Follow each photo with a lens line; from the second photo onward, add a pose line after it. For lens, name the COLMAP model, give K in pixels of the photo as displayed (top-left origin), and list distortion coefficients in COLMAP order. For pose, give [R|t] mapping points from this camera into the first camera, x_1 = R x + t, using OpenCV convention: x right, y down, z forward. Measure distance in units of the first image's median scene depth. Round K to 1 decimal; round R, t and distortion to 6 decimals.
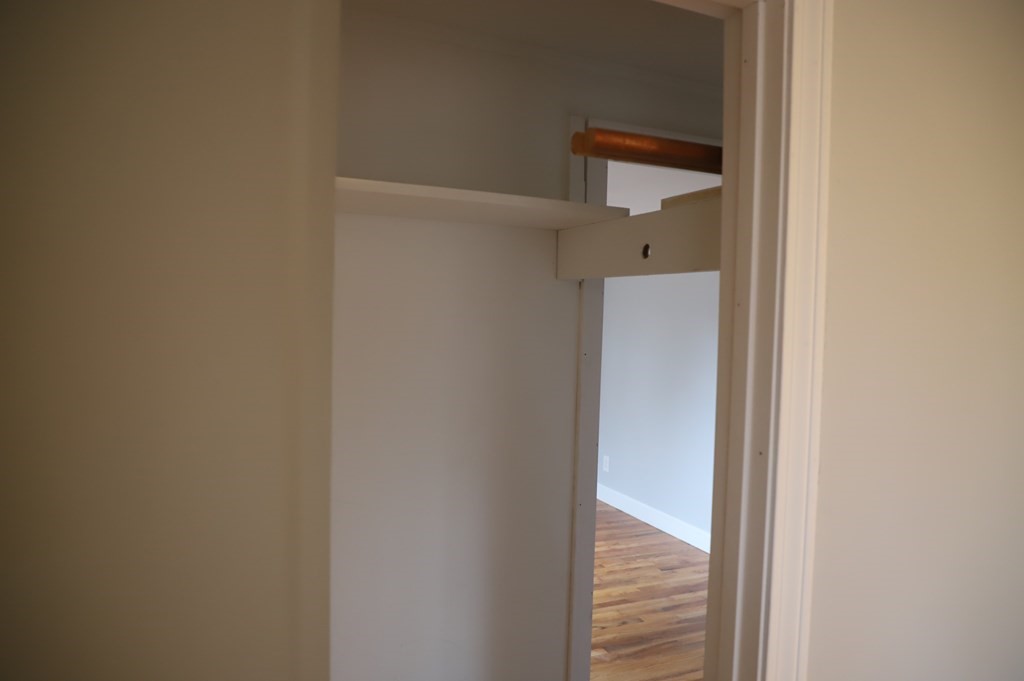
lens RADIAL K [[690.8, 0, 512.0], [0, 690.8, 340.5], [0, 0, 1]] dist [-0.077887, 0.038201]
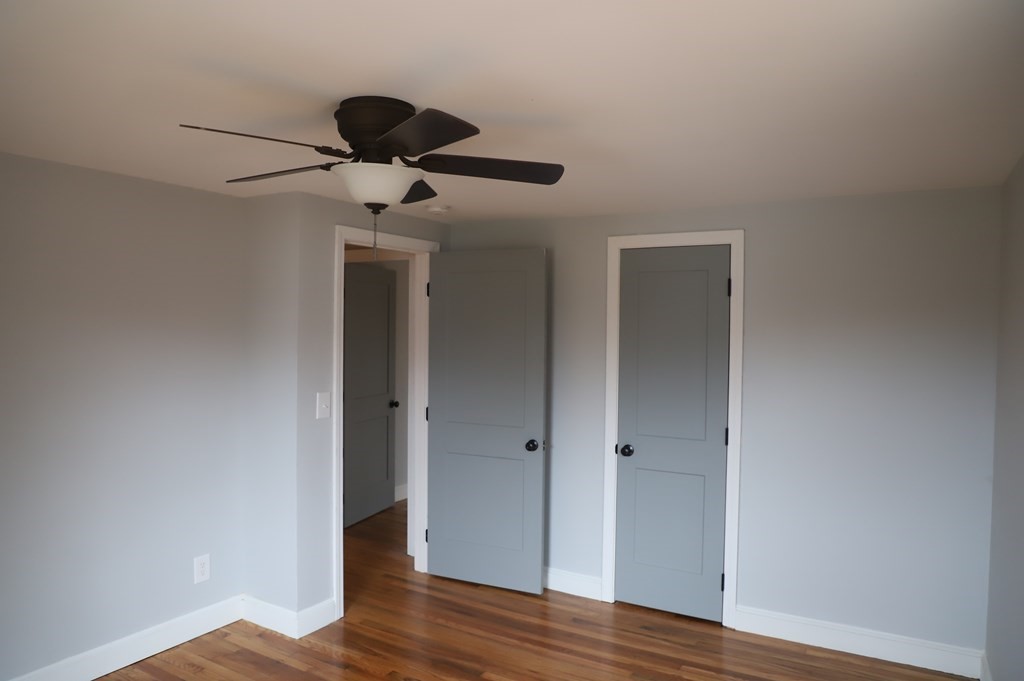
lens RADIAL K [[690.8, 0, 512.0], [0, 690.8, 340.5], [0, 0, 1]] dist [-0.077887, 0.038201]
pose [[-0.592990, -0.052378, 0.803505, -0.541220], [0.008046, 0.997447, 0.070958, -0.051722], [-0.805170, 0.048543, -0.591054, 1.352213]]
